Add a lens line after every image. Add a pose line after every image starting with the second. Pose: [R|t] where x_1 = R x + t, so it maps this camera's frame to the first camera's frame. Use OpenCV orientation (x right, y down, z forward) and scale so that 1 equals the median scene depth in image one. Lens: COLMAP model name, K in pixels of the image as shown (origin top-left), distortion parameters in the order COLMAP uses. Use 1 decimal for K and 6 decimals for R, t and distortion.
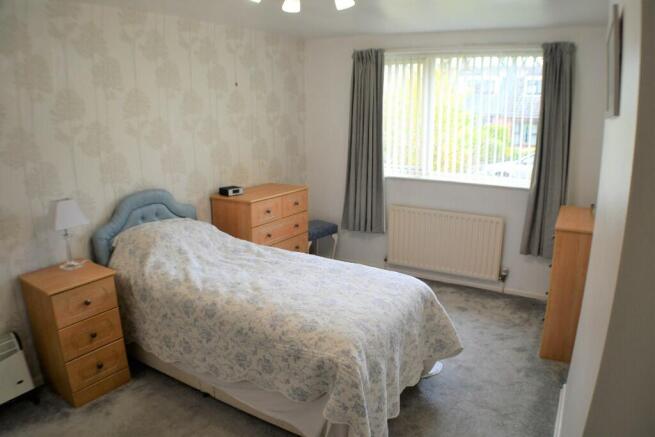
lens RADIAL K [[455.8, 0, 327.5], [0, 455.8, 218.5], [0, 0, 1]] dist [-0.152564, 0.000255]
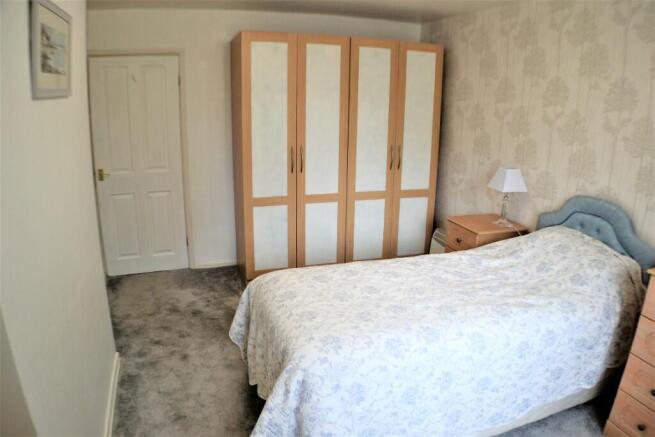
lens RADIAL K [[455.8, 0, 327.5], [0, 455.8, 218.5], [0, 0, 1]] dist [-0.152564, 0.000255]
pose [[-0.638509, 0.199685, -0.743258, 0.598116], [-0.192948, 0.893376, 0.405771, -0.292775], [0.745035, 0.402499, -0.531900, 1.200102]]
